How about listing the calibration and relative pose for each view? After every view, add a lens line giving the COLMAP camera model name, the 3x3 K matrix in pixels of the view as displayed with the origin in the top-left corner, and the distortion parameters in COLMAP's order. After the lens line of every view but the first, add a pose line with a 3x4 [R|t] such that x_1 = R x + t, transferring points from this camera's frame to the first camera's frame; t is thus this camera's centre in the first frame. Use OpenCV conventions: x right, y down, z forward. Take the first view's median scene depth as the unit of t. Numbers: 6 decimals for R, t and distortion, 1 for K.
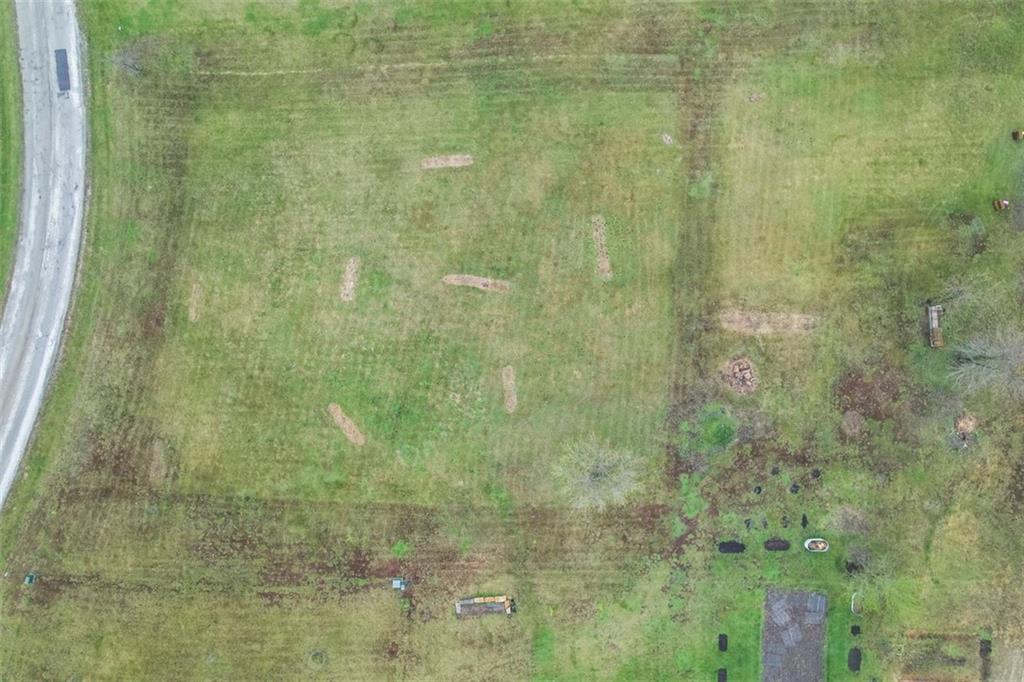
lens RADIAL K [[655.6, 0, 508.1], [0, 655.6, 344.3], [0, 0, 1]] dist [-0.076507, 0.070330]
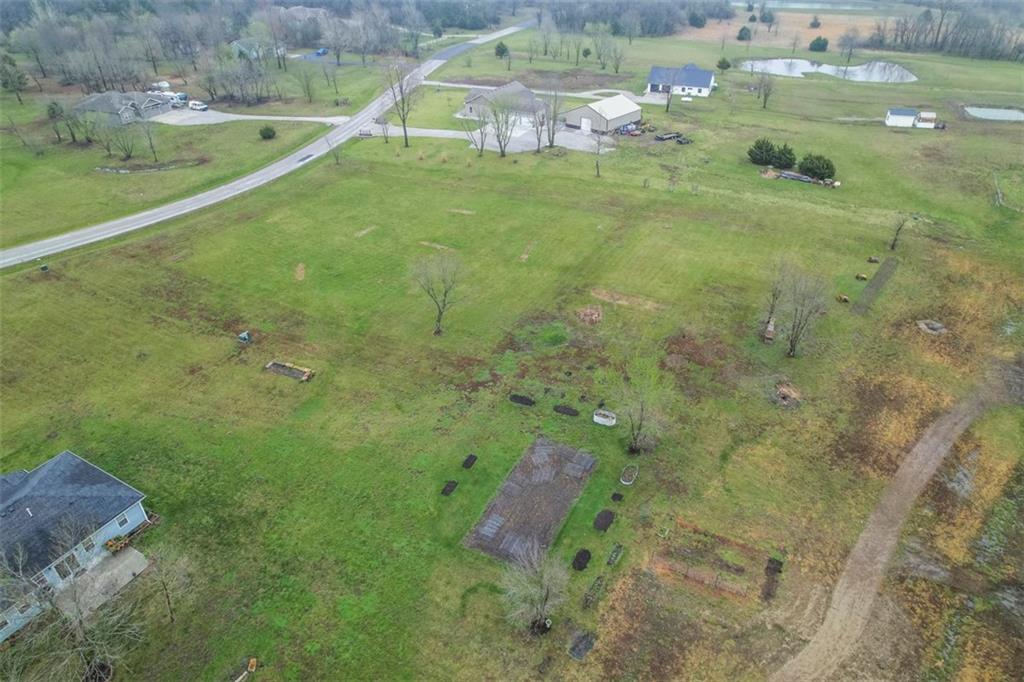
lens RADIAL K [[655.6, 0, 508.1], [0, 655.6, 344.3], [0, 0, 1]] dist [-0.076507, 0.070330]
pose [[0.902085, 0.242083, -0.357266, 0.660345], [-0.431195, 0.539595, -0.723124, 0.998340], [0.017723, 0.806370, 0.591145, 0.337509]]
